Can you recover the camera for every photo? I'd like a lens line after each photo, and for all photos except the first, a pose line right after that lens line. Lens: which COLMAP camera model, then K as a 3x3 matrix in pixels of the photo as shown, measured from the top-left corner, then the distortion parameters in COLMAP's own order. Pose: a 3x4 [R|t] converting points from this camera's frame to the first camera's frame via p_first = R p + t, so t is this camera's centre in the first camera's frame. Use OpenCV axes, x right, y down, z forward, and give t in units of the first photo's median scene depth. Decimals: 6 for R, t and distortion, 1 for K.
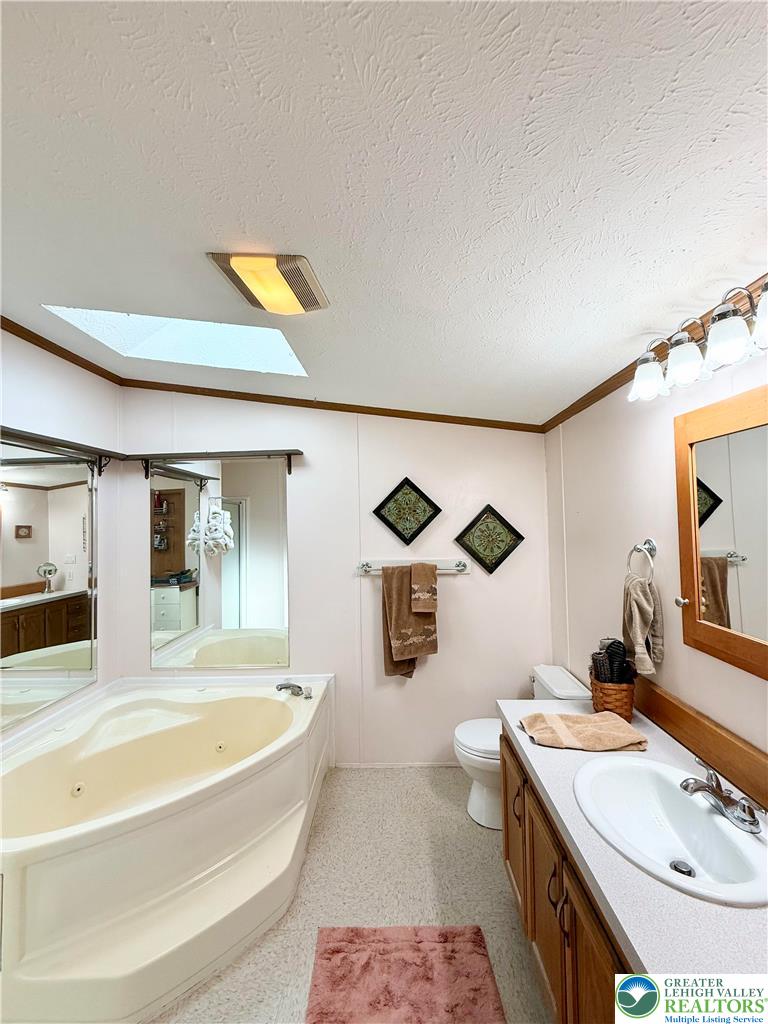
lens RADIAL K [[407.9, 0, 382.3], [0, 407.9, 508.6], [0, 0, 1]] dist [0.001015, -0.000045]
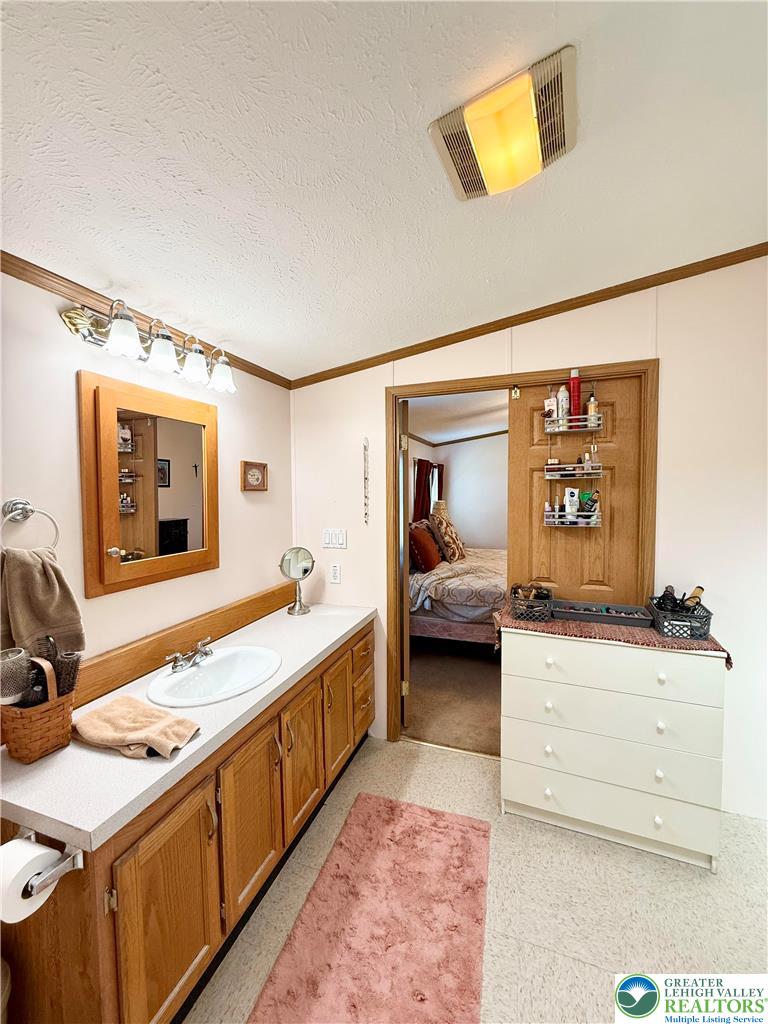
lens RADIAL K [[407.9, 0, 381.0], [0, 407.9, 508.3], [0, 0, 1]] dist [0.001015, -0.000045]
pose [[0.975334, 0.025064, -0.219305, -1.160550], [-0.004512, 0.995589, 0.093717, 0.086670], [0.220686, -0.090416, 0.971145, 1.072658]]
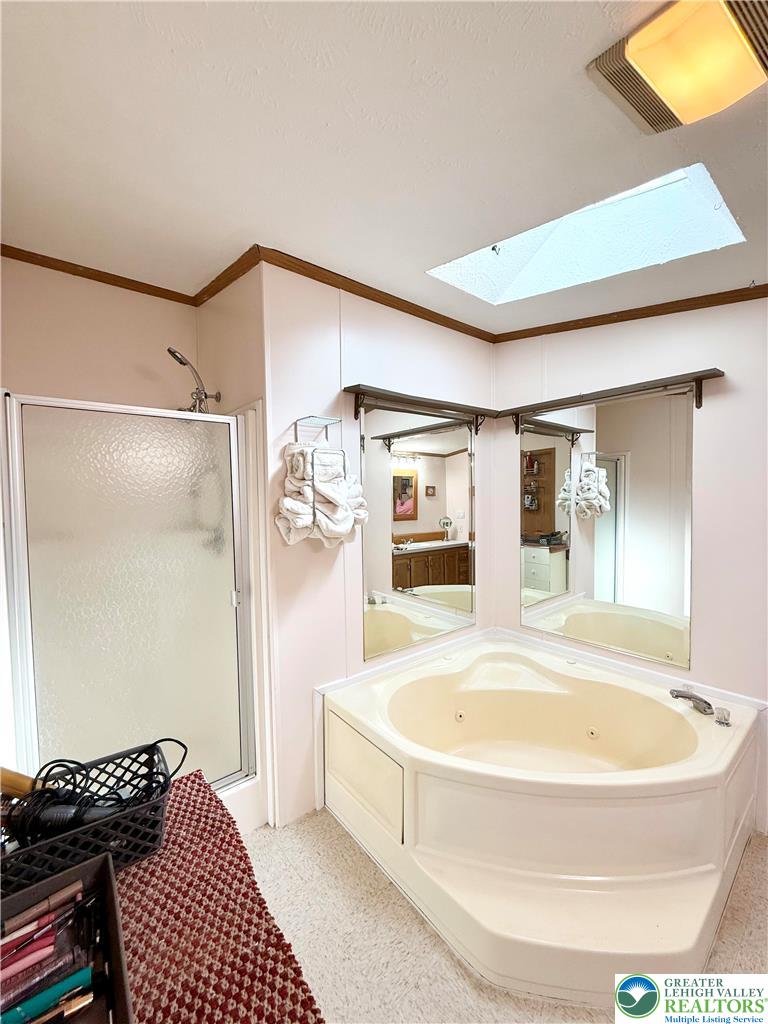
lens RADIAL K [[407.9, 0, 387.0], [0, 407.9, 510.8], [0, 0, 1]] dist [0.001015, -0.000045]
pose [[0.666073, 0.042512, -0.744674, -0.050833], [0.025418, 0.996501, 0.079623, 0.023918], [0.745453, -0.071963, 0.662662, 0.109981]]
